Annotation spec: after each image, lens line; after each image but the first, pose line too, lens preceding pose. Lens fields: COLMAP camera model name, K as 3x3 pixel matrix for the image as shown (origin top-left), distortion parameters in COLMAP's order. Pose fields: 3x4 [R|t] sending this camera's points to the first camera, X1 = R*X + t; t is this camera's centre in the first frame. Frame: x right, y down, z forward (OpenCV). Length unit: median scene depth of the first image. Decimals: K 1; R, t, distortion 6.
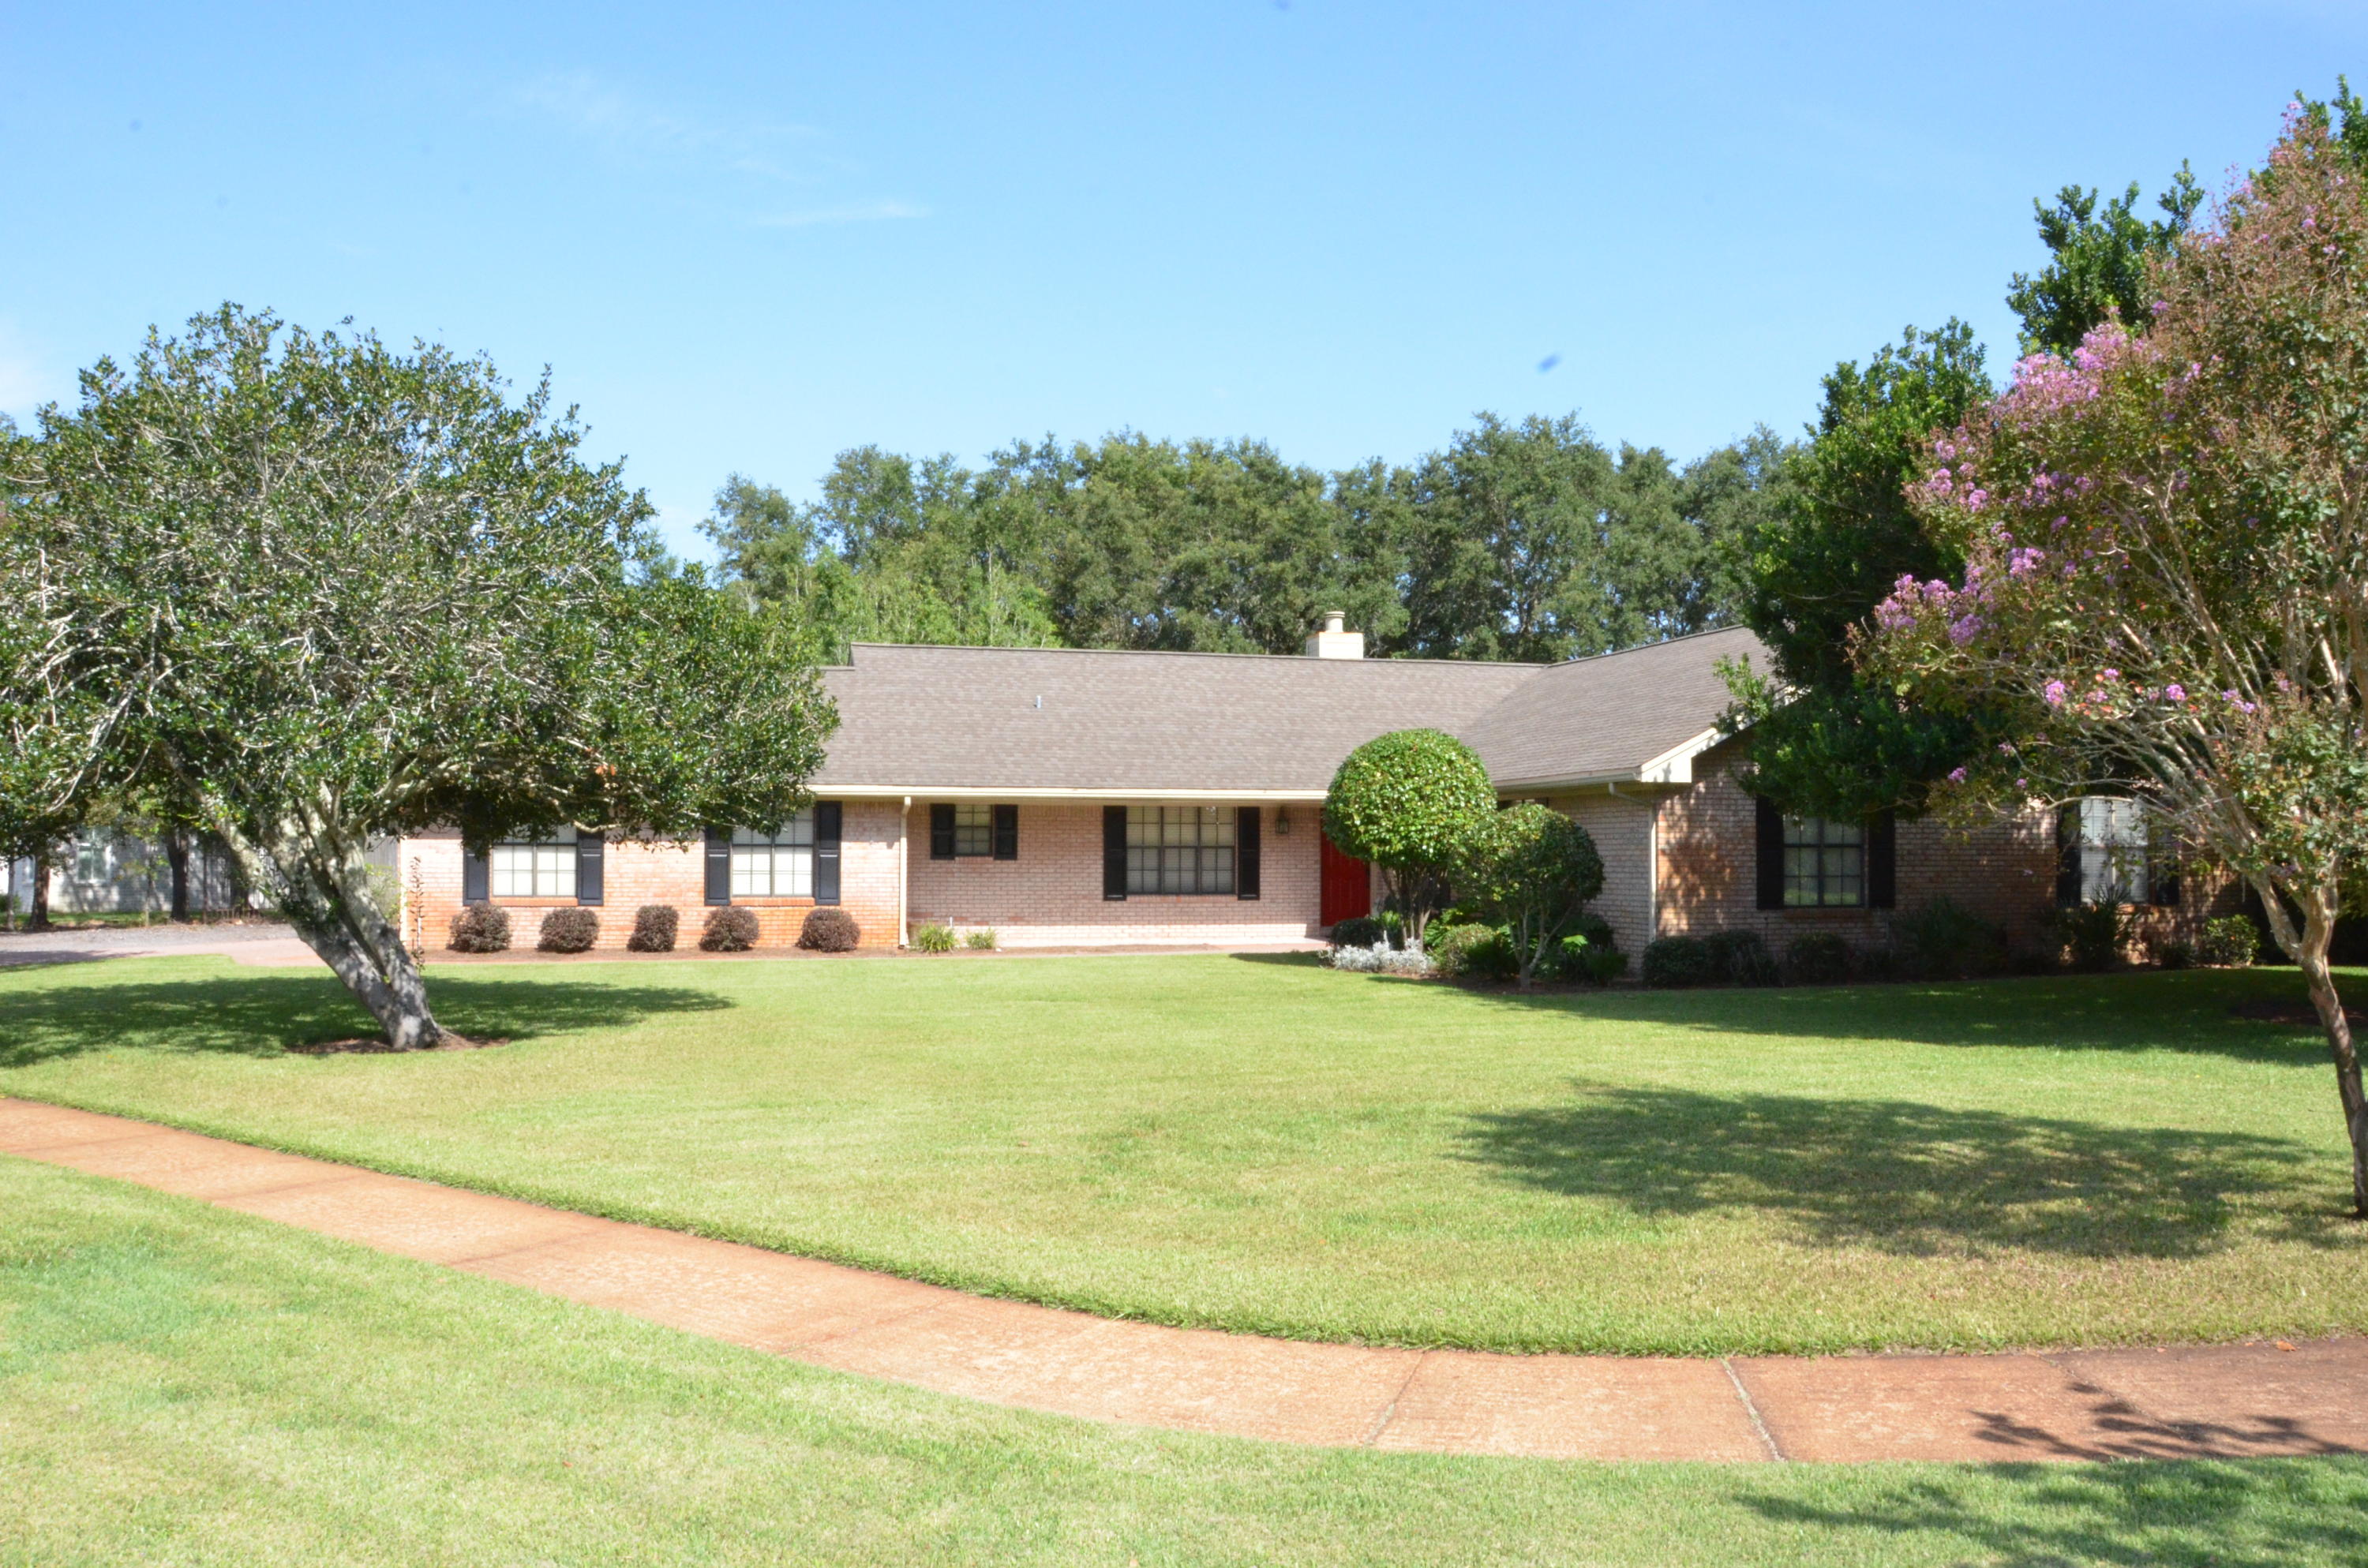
lens RADIAL K [[1898.1, 0, 1186.4], [0, 1898.1, 788.6], [0, 0, 1]] dist [-0.176675, 0.156439]
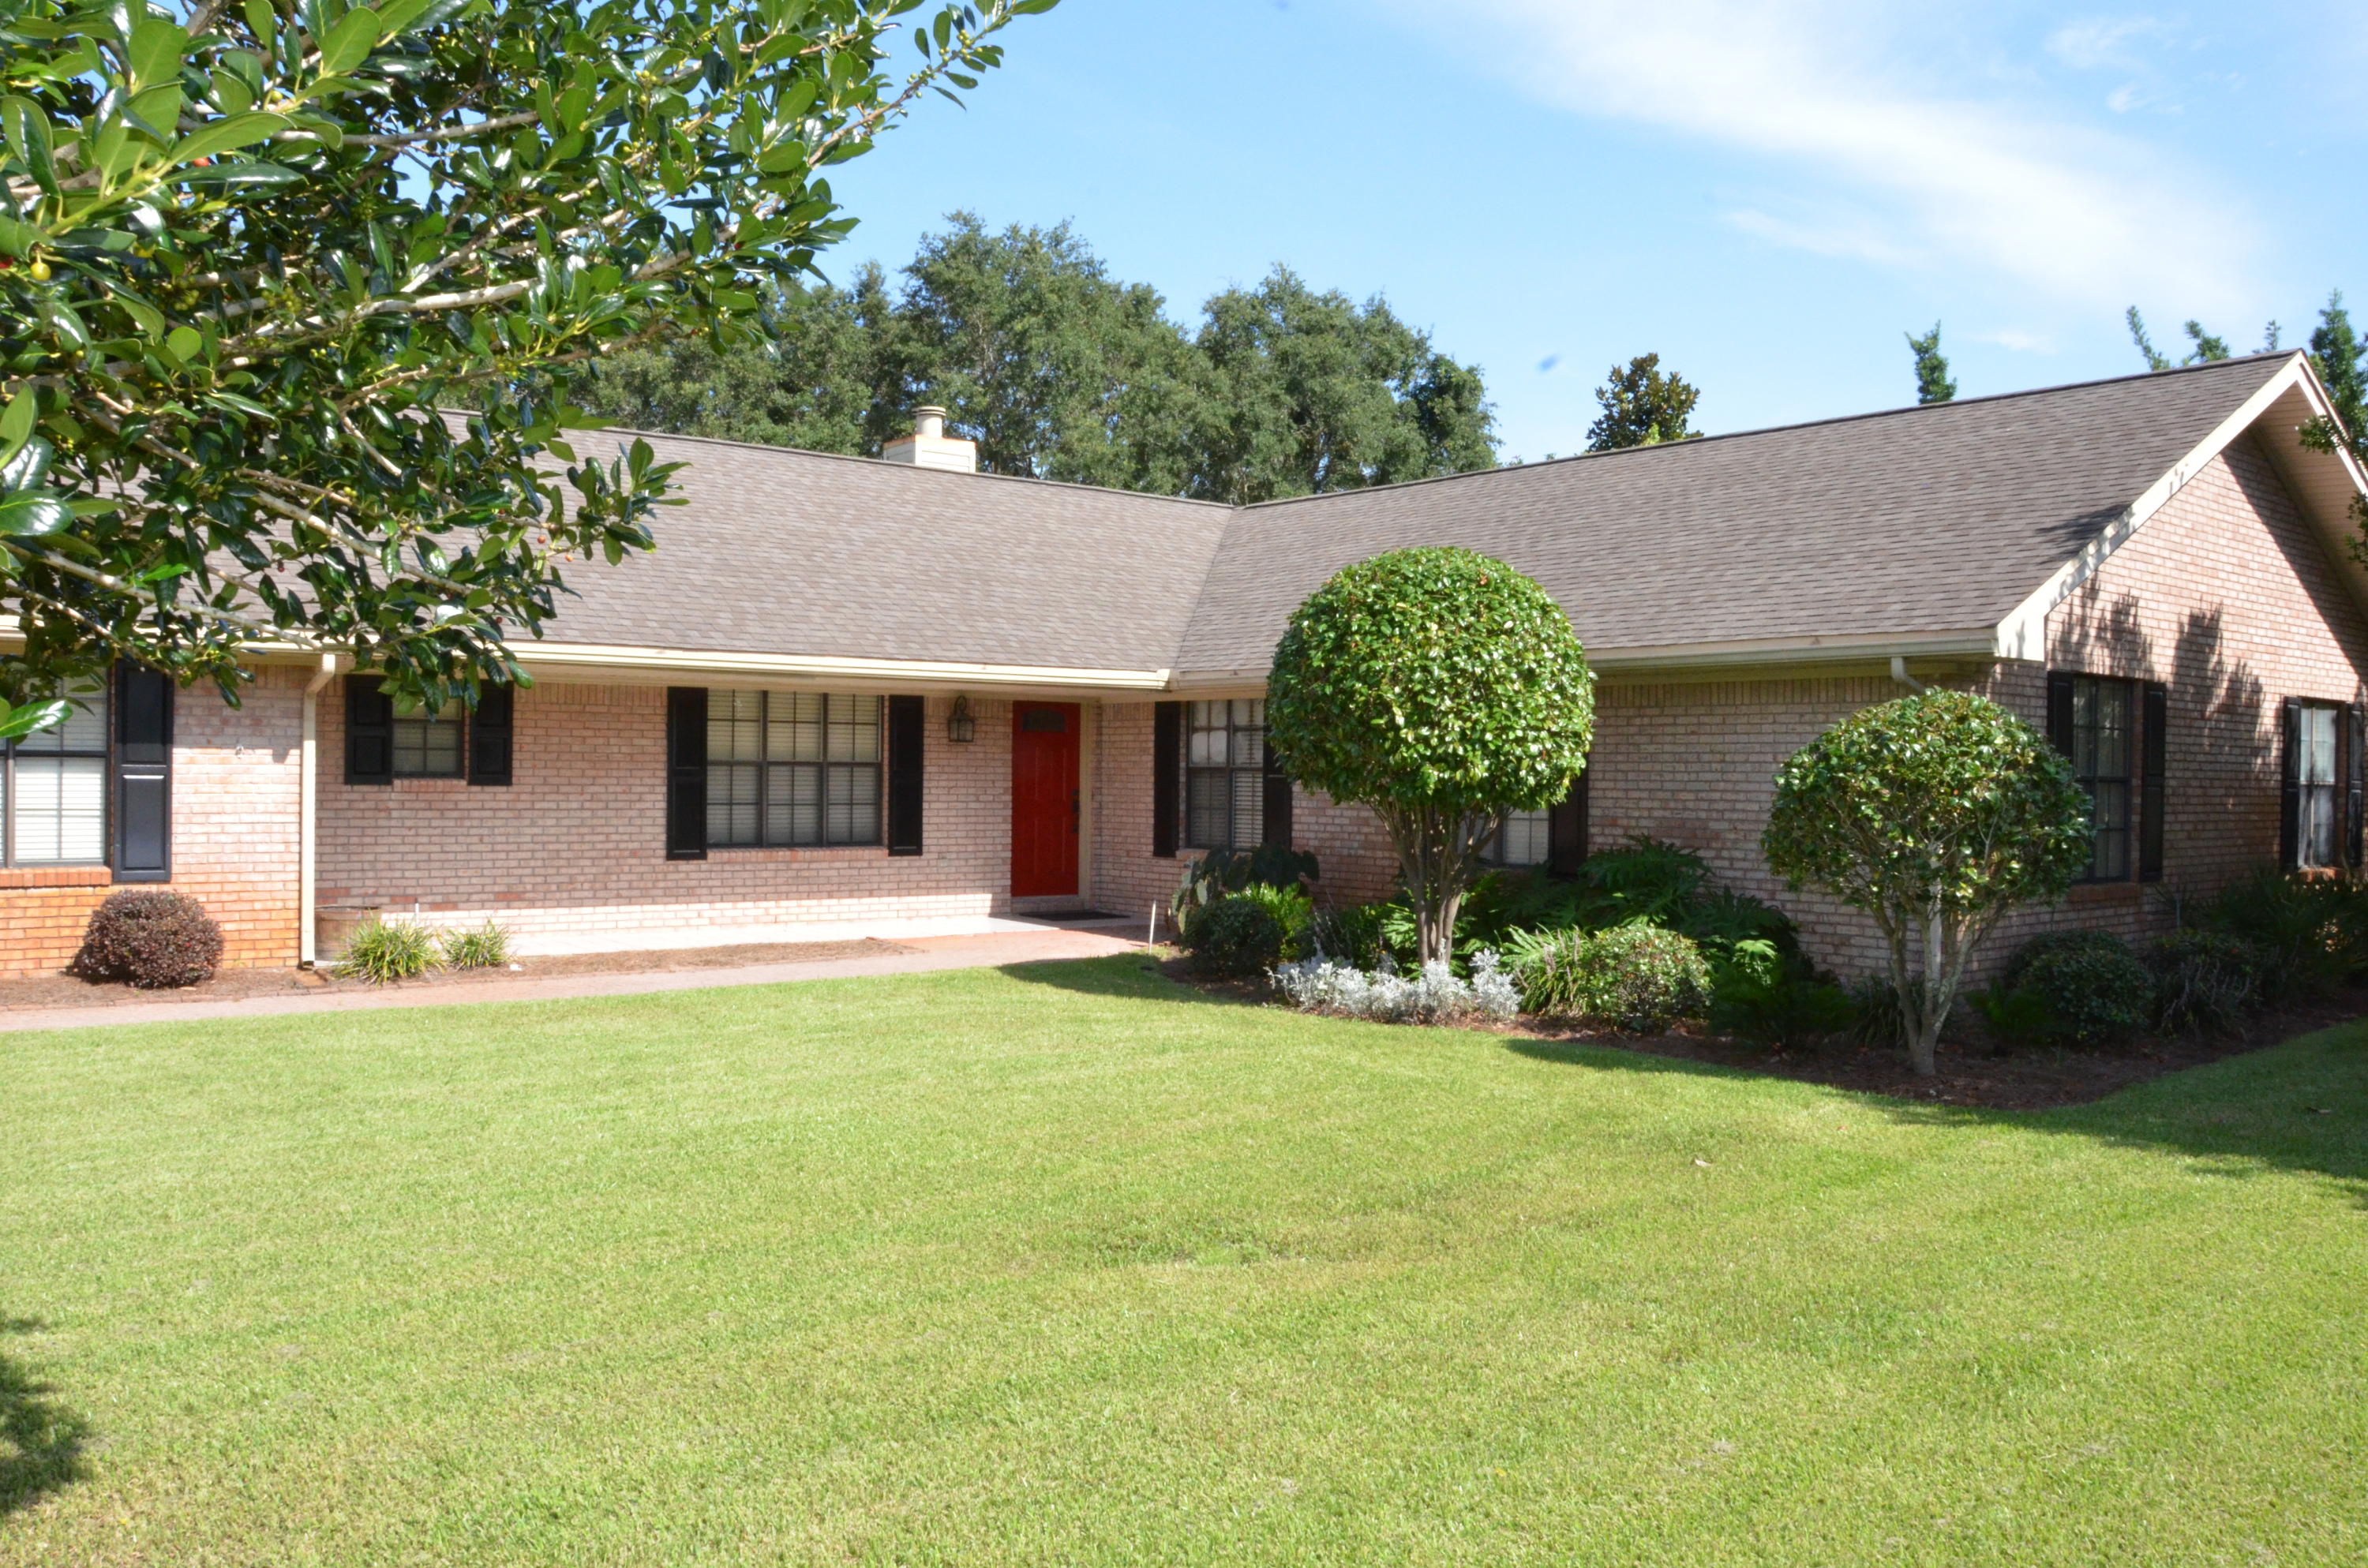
lens RADIAL K [[1898.1, 0, 1186.4], [0, 1898.1, 788.6], [0, 0, 1]] dist [-0.176675, 0.156439]
pose [[0.918179, 0.005157, 0.396132, -0.119616], [-0.023038, 0.998918, 0.040395, 0.012983], [-0.395496, -0.046215, 0.917304, 0.440273]]
